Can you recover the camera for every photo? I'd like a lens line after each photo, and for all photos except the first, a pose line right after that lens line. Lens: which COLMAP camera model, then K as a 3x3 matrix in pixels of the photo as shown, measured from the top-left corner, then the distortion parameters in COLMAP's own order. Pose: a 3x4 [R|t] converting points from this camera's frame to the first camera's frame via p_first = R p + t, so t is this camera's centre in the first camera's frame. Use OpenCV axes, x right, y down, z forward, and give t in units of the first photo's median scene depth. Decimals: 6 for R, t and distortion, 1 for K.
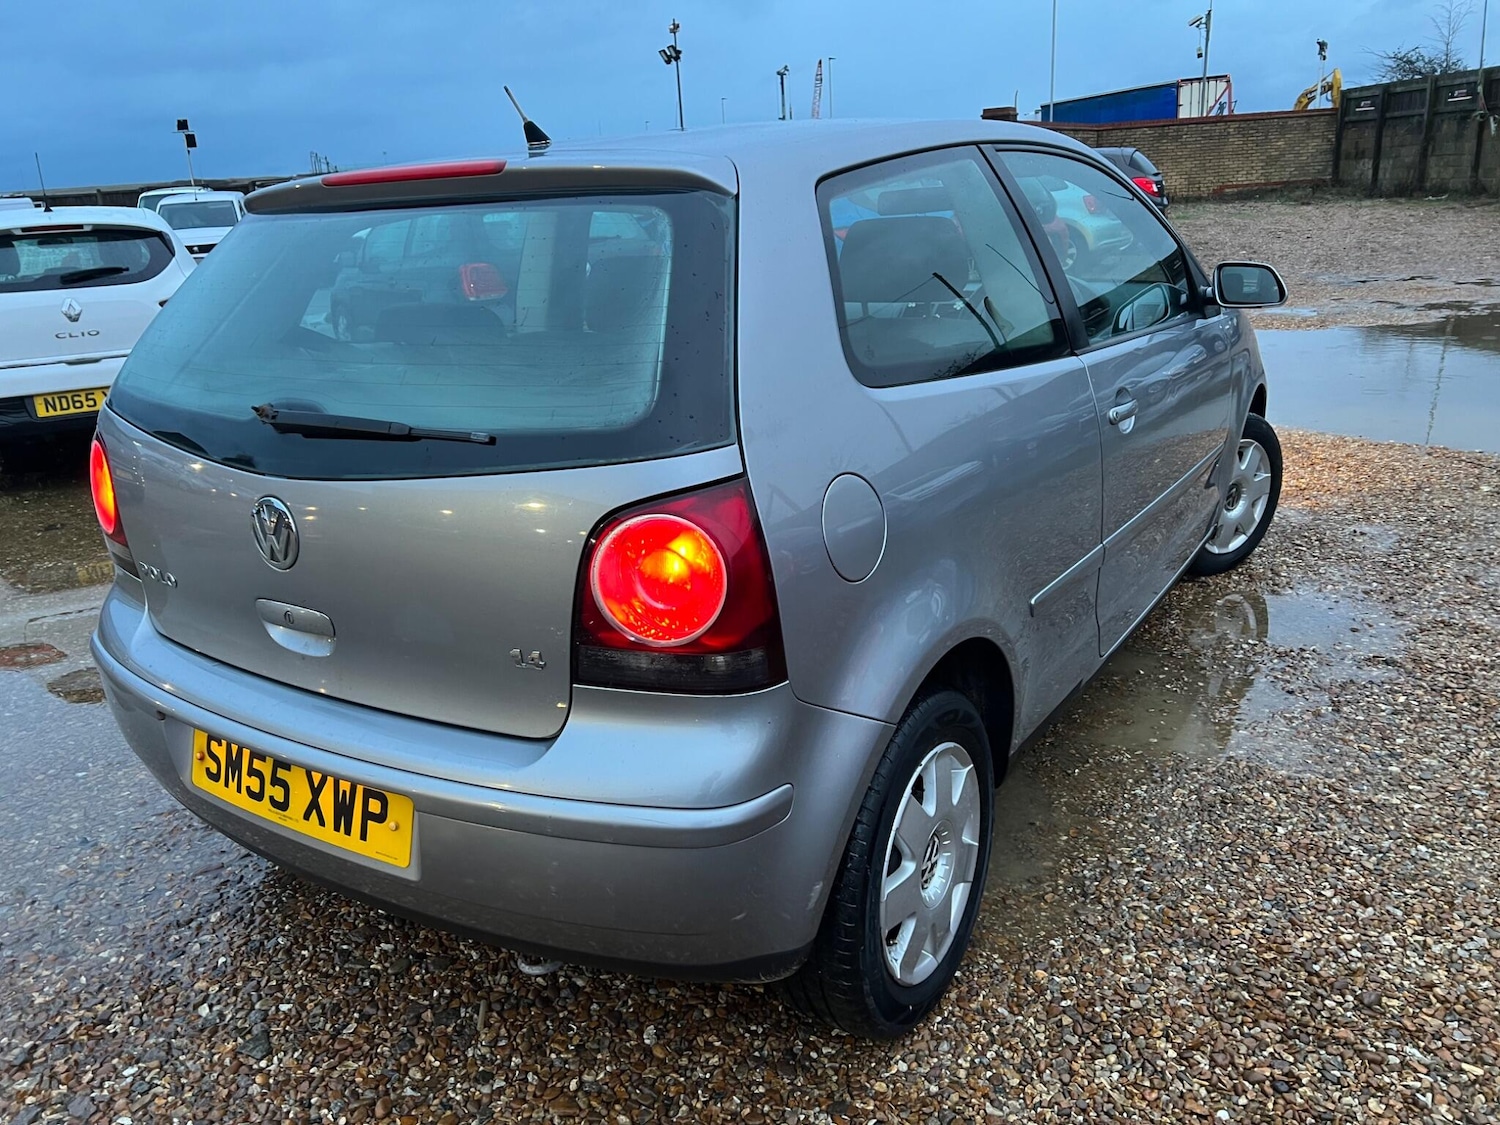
lens RADIAL K [[1146.6, 0, 737.3], [0, 1146.6, 555.8], [0, 0, 1]] dist [0.066350, -0.074202]
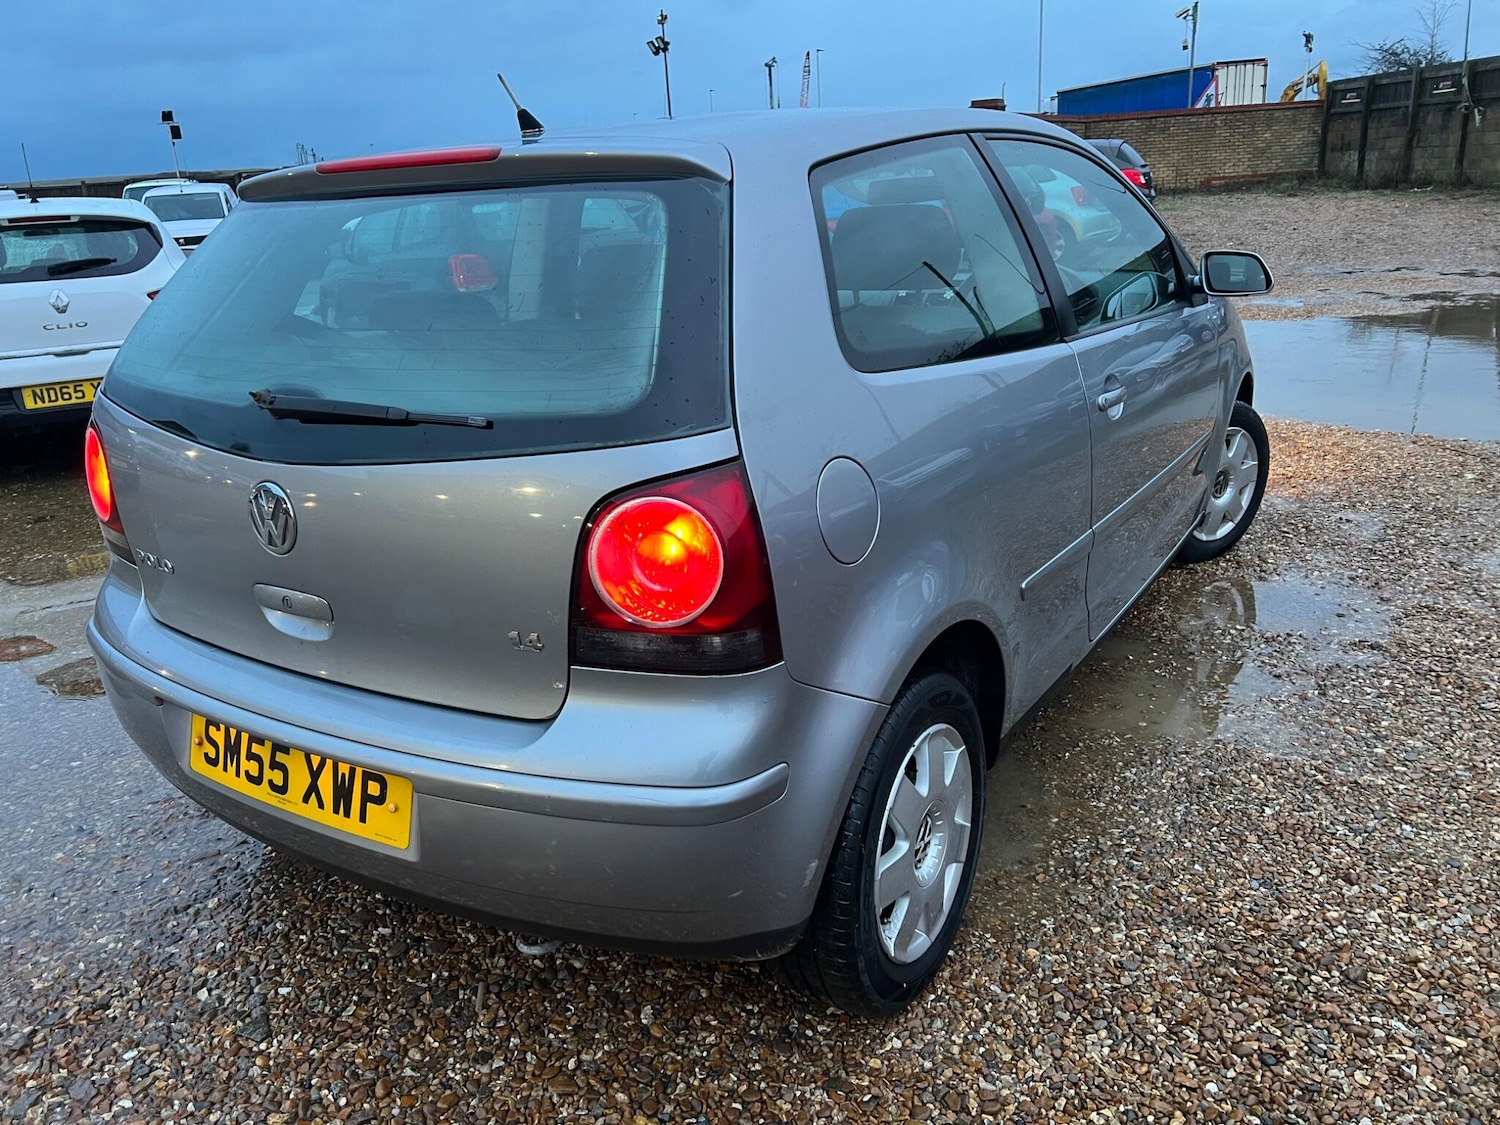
lens RADIAL K [[1146.6, 0, 738.2], [0, 1146.6, 554.3], [0, 0, 1]] dist [0.066350, -0.074202]
pose [[0.999947, -0.003547, 0.009715, -0.003965], [0.003499, 0.999982, 0.004936, 0.006743], [-0.009733, -0.004901, 0.999941, -0.008601]]
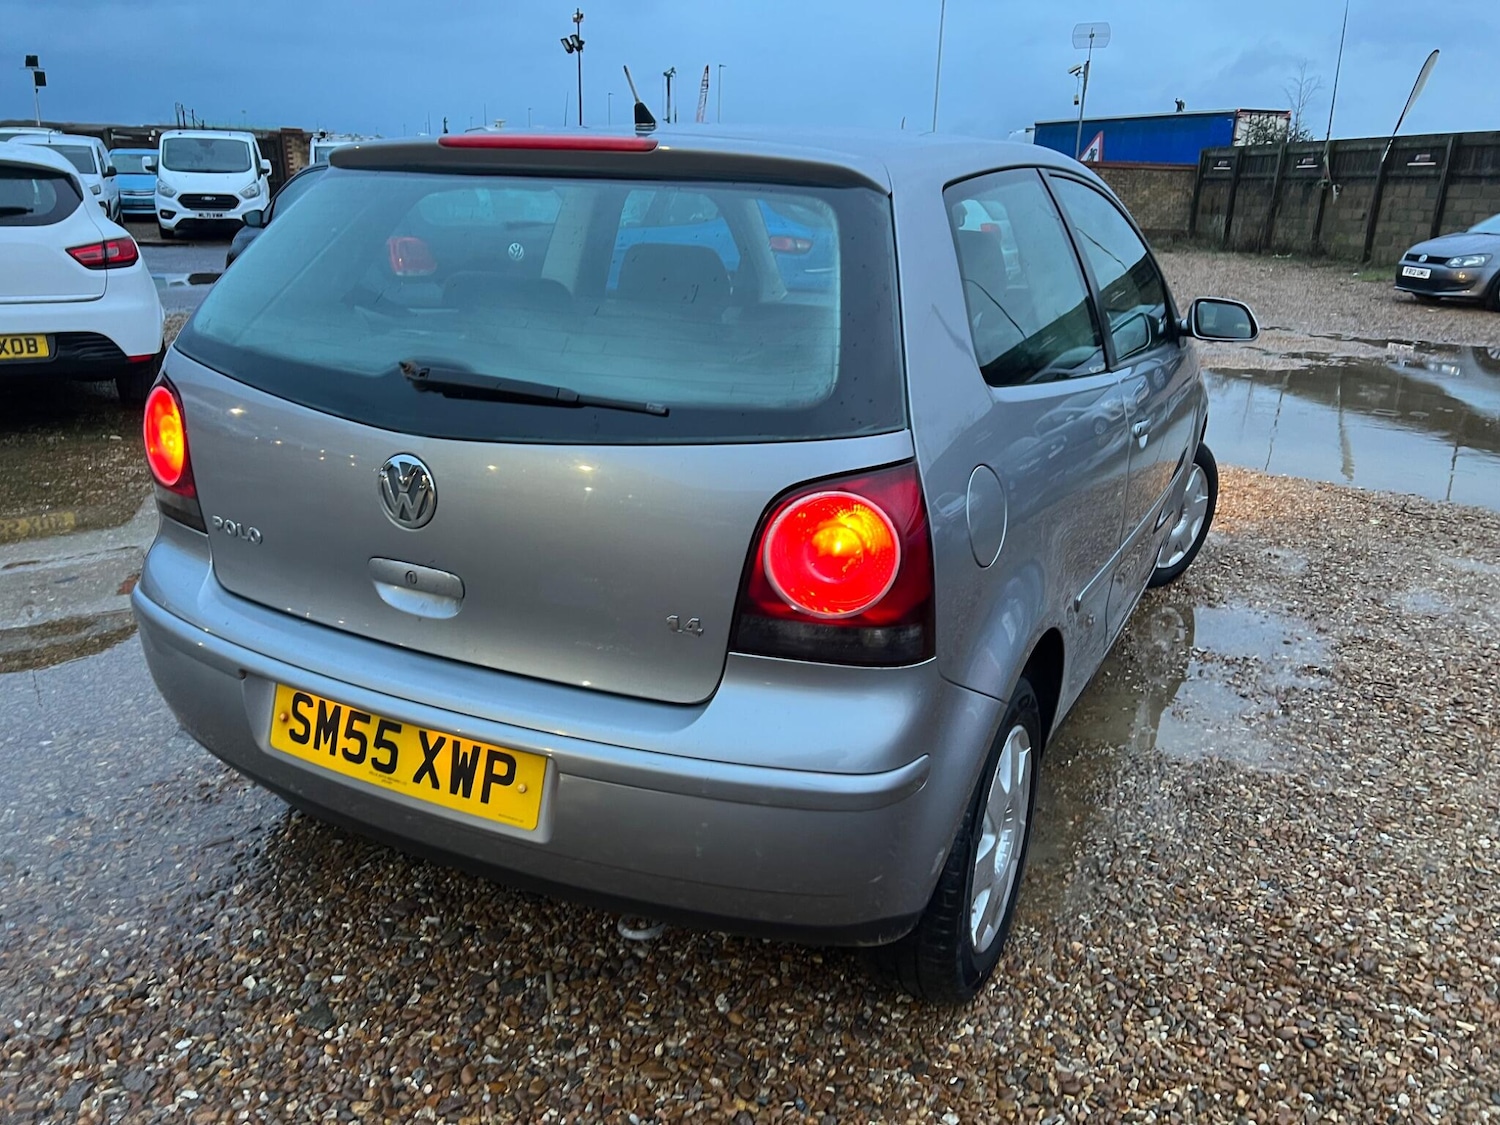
lens RADIAL K [[1146.6, 0, 765.0], [0, 1146.6, 553.9], [0, 0, 1]] dist [0.066350, -0.074202]
pose [[0.988491, 0.049185, 0.143057, -0.192683], [-0.048505, 0.998789, -0.008239, 0.022172], [-0.143289, 0.001205, 0.989680, -0.018150]]
